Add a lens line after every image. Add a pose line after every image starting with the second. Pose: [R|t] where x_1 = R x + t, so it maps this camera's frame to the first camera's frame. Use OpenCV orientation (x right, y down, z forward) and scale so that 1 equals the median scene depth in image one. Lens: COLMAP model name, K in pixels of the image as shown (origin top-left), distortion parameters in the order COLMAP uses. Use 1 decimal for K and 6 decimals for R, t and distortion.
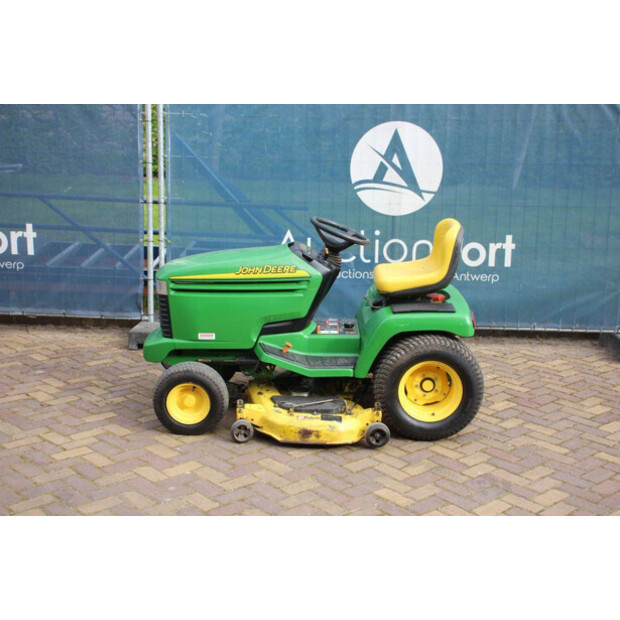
lens RADIAL K [[880.2, 0, 318.4], [0, 880.2, 304.7], [0, 0, 1]] dist [0.066969, 0.000000]
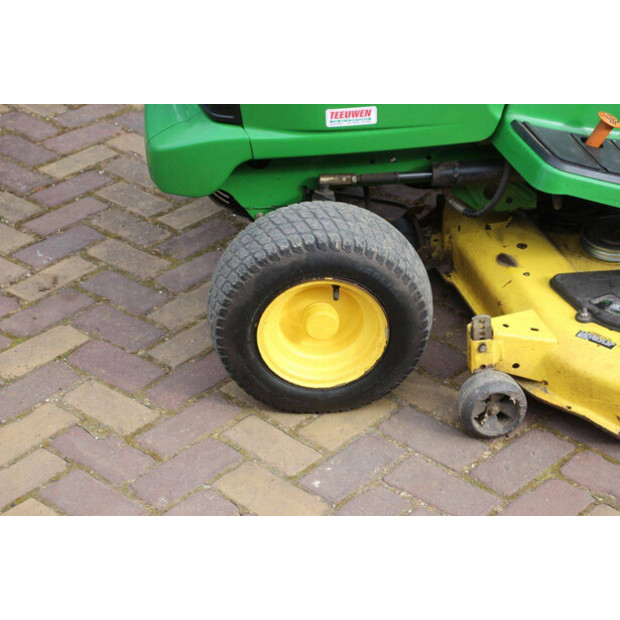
lens RADIAL K [[1453.1, 0, 309.0], [0, 1453.1, 310.9], [0, 0, 1]] dist [0.417291, 0.000000]
pose [[0.996743, -0.077324, 0.022892, -0.159843], [0.064643, 0.935844, 0.346436, -0.083800], [-0.048211, -0.343828, 0.937794, 0.477157]]
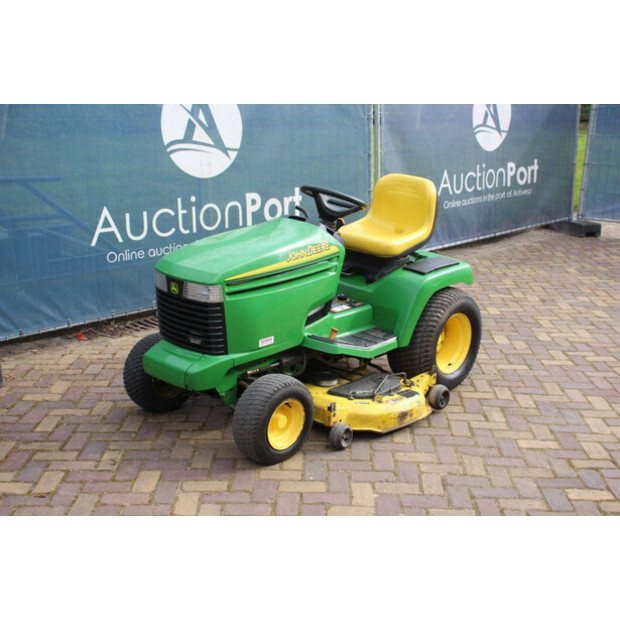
lens RADIAL K [[820.0, 0, 323.1], [0, 820.0, 330.4], [0, 0, 1]] dist [0.047852, 0.000000]
pose [[0.682238, -0.217174, 0.698131, -0.626344], [0.144053, 0.976076, 0.162863, -0.092364], [-0.716799, -0.010543, 0.697201, 0.426626]]
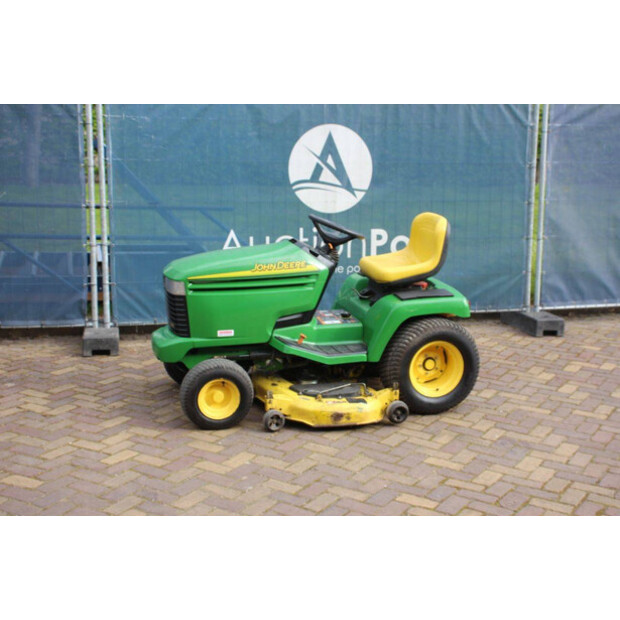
lens RADIAL K [[867.5, 0, 316.3], [0, 867.5, 318.6], [0, 0, 1]] dist [0.063277, 0.000000]
pose [[0.961210, -0.061091, 0.268969, -0.297268], [0.057428, 0.998119, 0.021471, 0.003120], [-0.269774, -0.005191, 0.962910, -0.005826]]
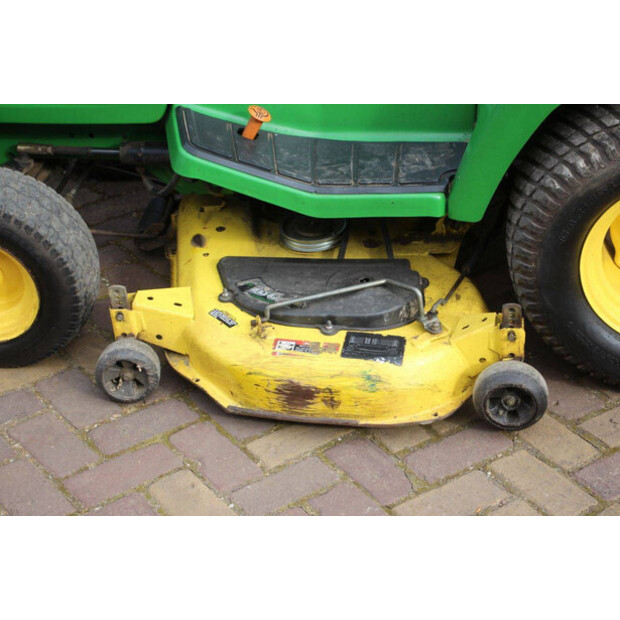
lens RADIAL K [[1453.1, 0, 322.2], [0, 1453.1, 307.4], [0, 0, 1]] dist [0.417291, 0.000000]
pose [[0.987241, 0.012915, -0.158706, 0.080689], [0.041472, 0.941451, 0.334590, -0.072332], [0.153735, -0.336903, 0.928904, 0.455997]]
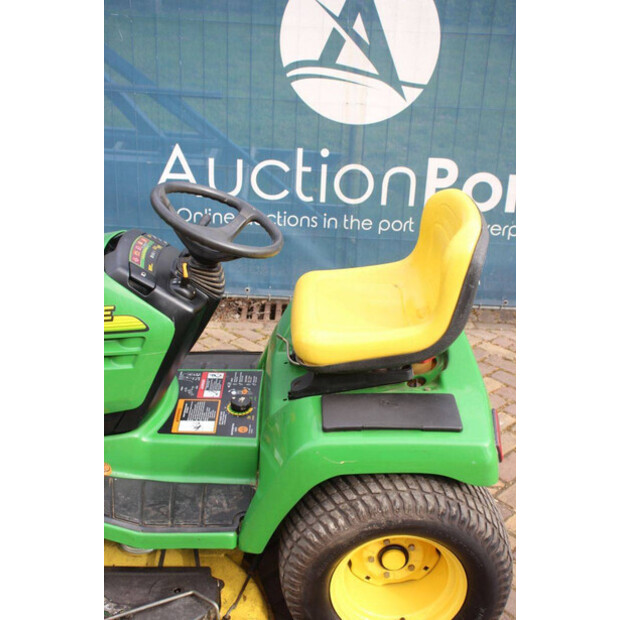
lens RADIAL K [[820.0, 0, 313.6], [0, 820.0, 308.0], [0, 0, 1]] dist [0.047852, 0.000000]
pose [[0.999658, 0.018176, 0.018791, 0.068940], [-0.021872, 0.975194, 0.220268, -0.138117], [-0.014322, -0.220603, 0.975258, 0.588556]]
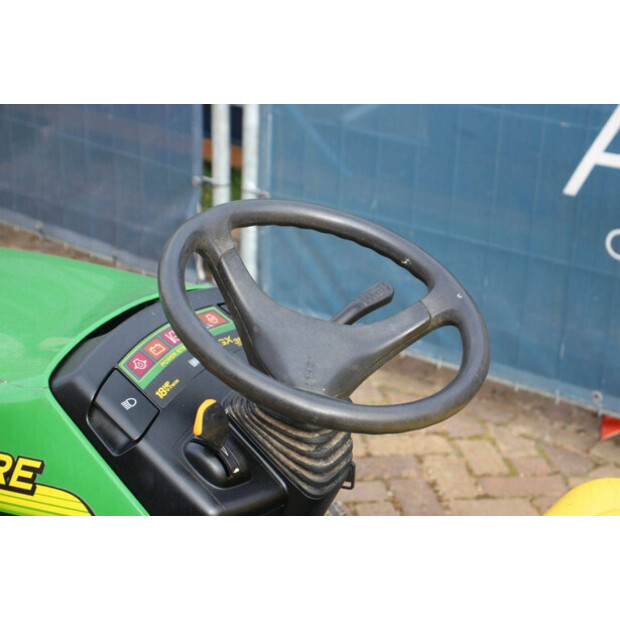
lens RADIAL K [[1453.1, 0, 316.2], [0, 1453.1, 305.3], [0, 0, 1]] dist [0.417291, 0.000000]
pose [[0.826197, 0.213712, -0.521273, 0.190489], [-0.102377, 0.966805, 0.234110, -0.162074], [0.554001, -0.140055, 0.820651, 0.766356]]
